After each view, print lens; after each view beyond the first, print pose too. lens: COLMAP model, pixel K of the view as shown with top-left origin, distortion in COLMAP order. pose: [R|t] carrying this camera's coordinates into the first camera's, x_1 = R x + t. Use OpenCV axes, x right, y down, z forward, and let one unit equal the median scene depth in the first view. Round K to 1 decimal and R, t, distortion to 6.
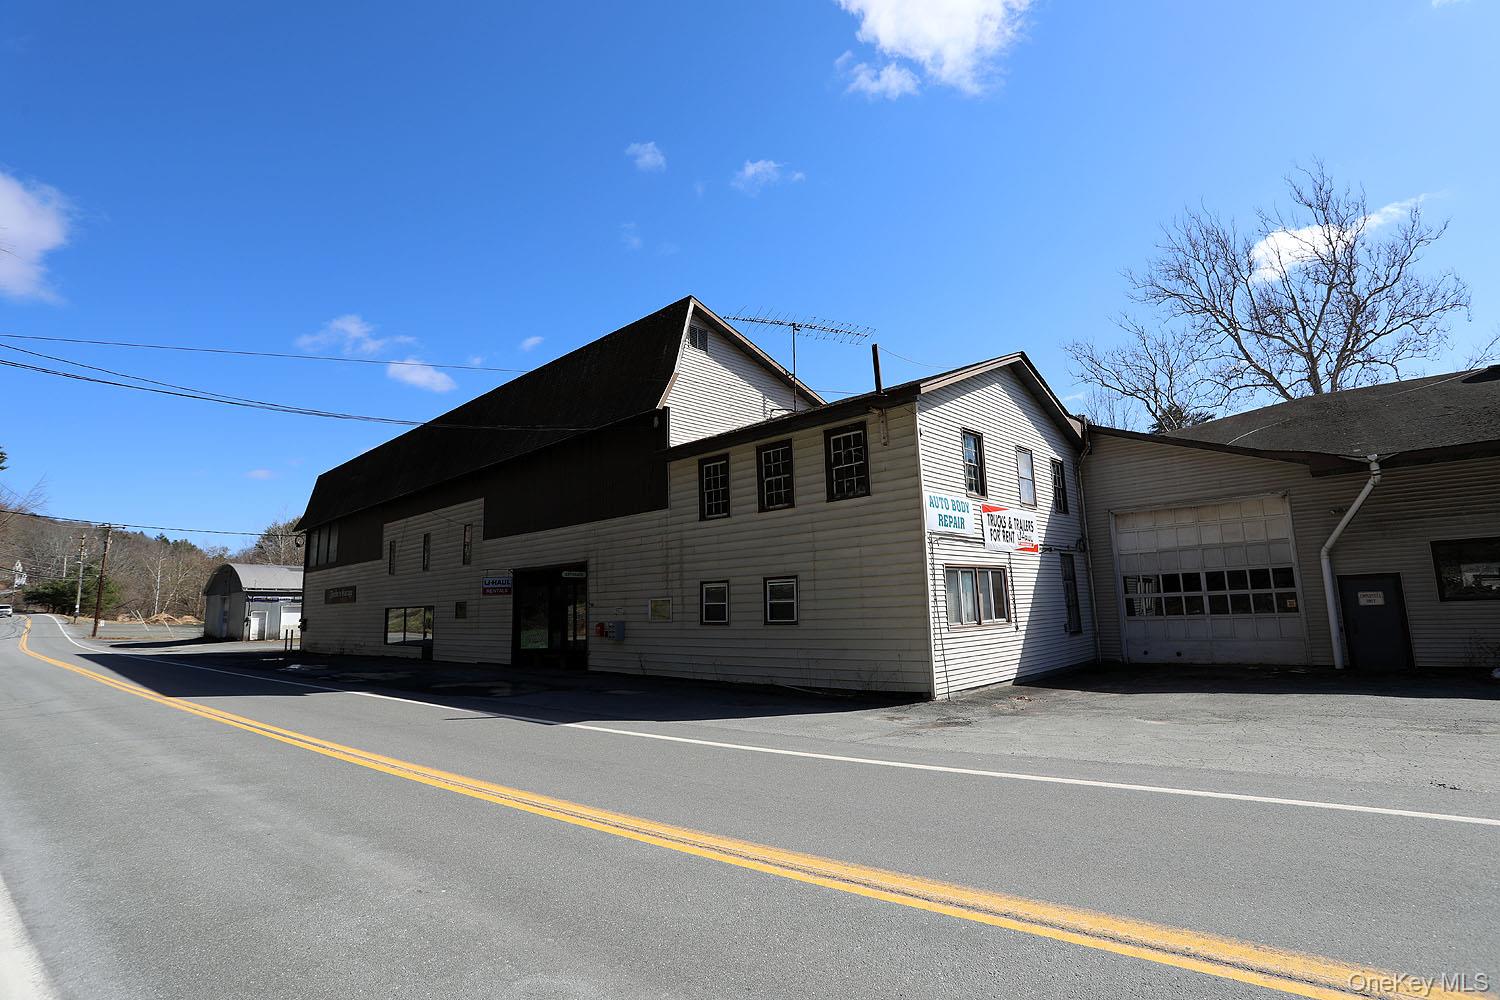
lens RADIAL K [[706.9, 0, 747.4], [0, 706.9, 501.8], [0, 0, 1]] dist [-0.000419, -0.000245]
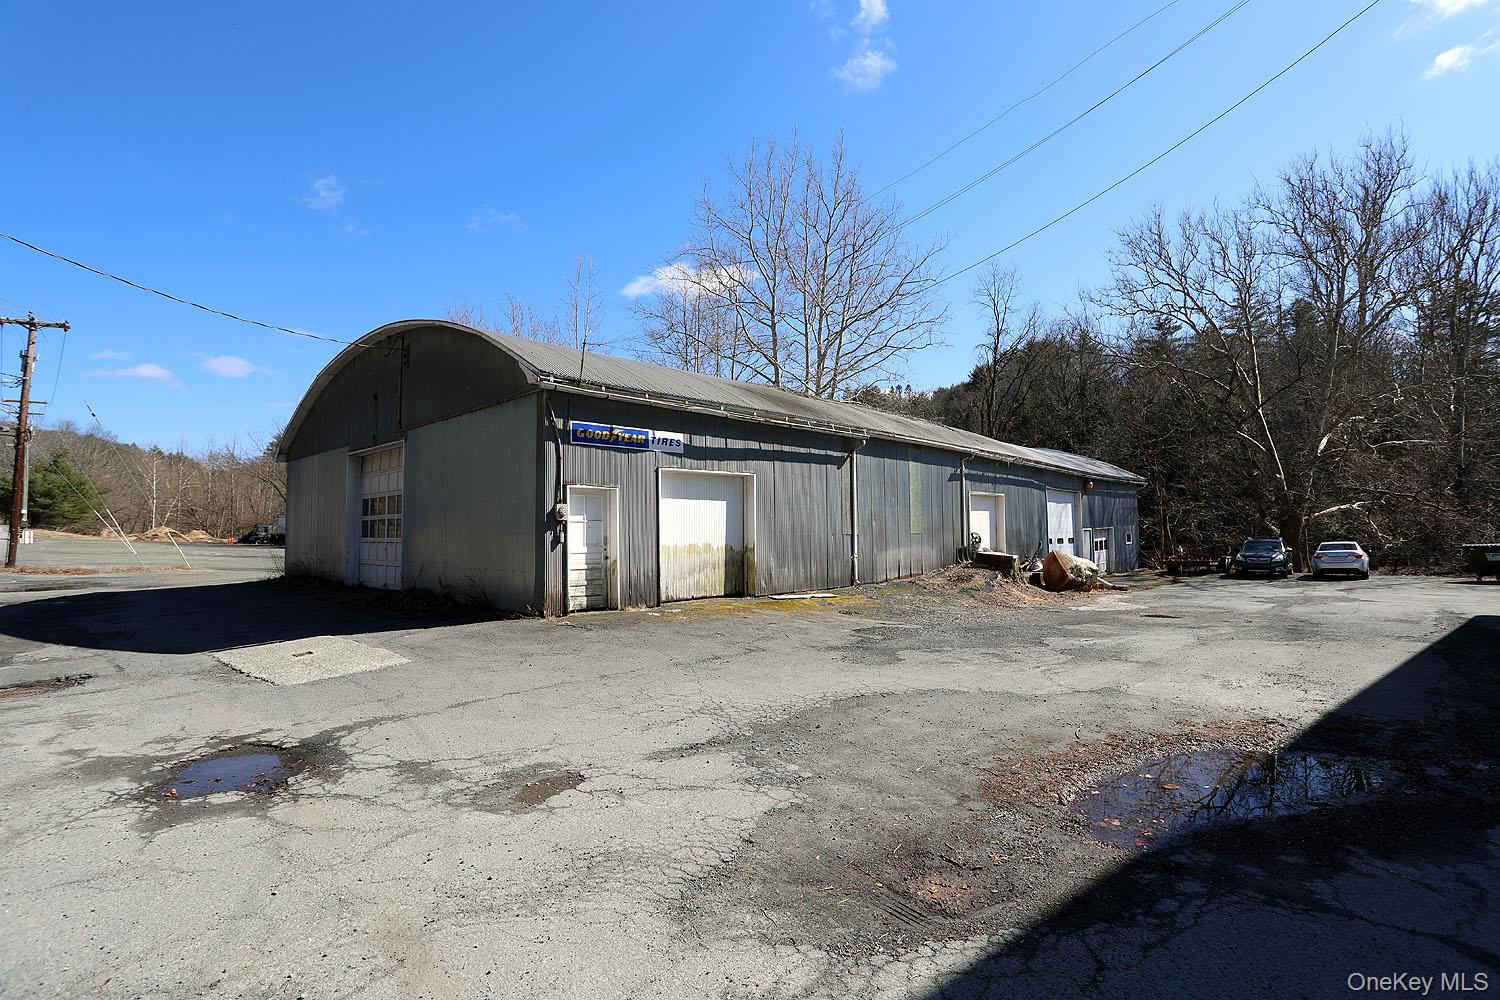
lens RADIAL K [[706.9, 0, 751.9], [0, 706.9, 497.6], [0, 0, 1]] dist [-0.000419, -0.000245]
pose [[0.999922, 0.008810, 0.008812, -0.599881], [-0.009667, 0.994695, 0.102416, 0.126399], [-0.007863, -0.102493, 0.994703, 0.723148]]
